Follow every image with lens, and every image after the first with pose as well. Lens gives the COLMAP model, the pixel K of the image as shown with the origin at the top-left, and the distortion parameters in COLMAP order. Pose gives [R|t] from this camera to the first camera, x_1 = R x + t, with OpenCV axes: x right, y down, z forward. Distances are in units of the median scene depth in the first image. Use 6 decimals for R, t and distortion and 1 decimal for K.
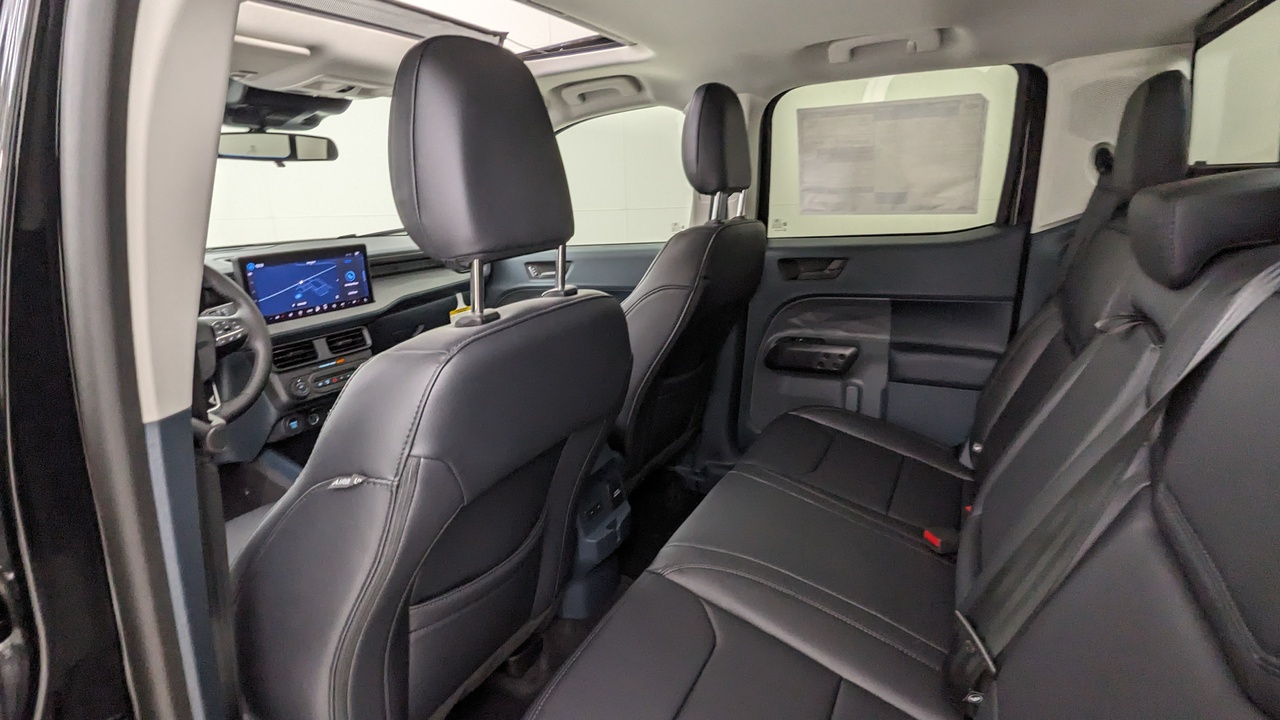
lens RADIAL K [[621.7, 0, 640.7], [0, 621.7, 353.1], [0, 0, 1]] dist [0.004466, -0.000213]
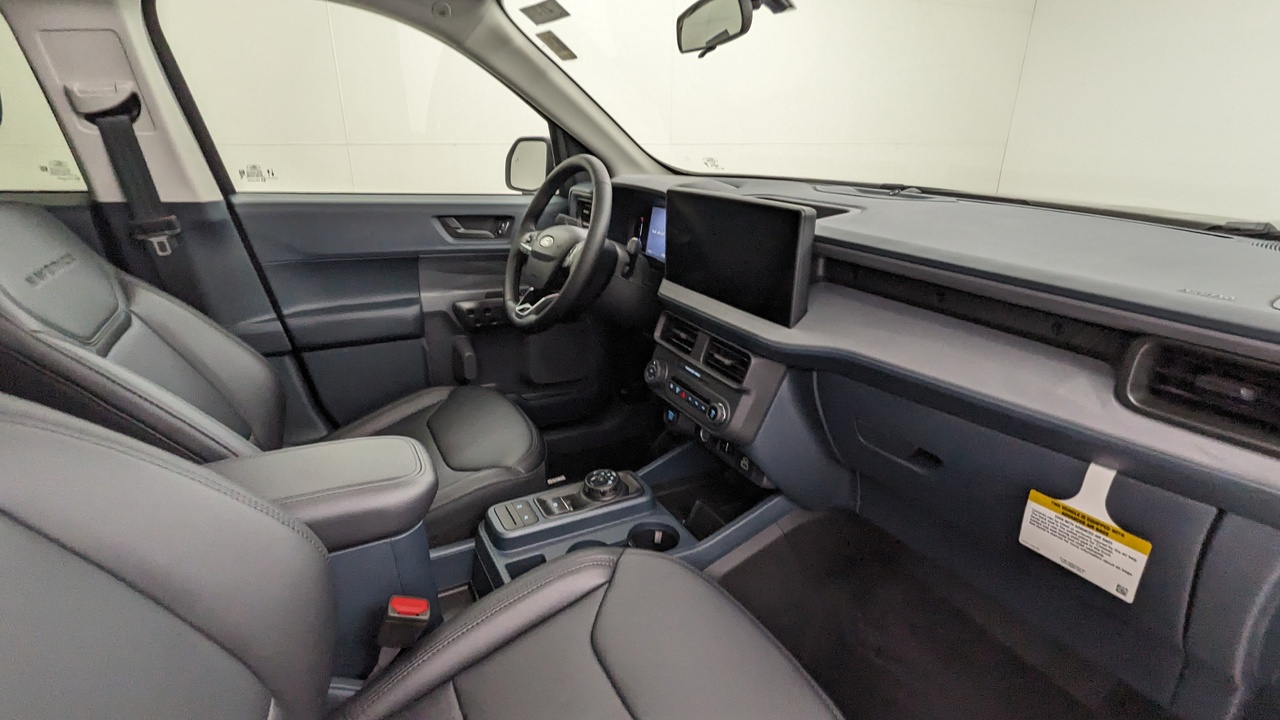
lens RADIAL K [[621.7, 0, 640.0], [0, 621.7, 350.1], [0, 0, 1]] dist [0.004466, -0.000213]
pose [[-0.549071, 0.282736, -0.786499, 0.044461], [-0.229202, 0.854024, 0.467021, -0.327341], [0.803734, 0.436695, -0.404116, 1.339881]]
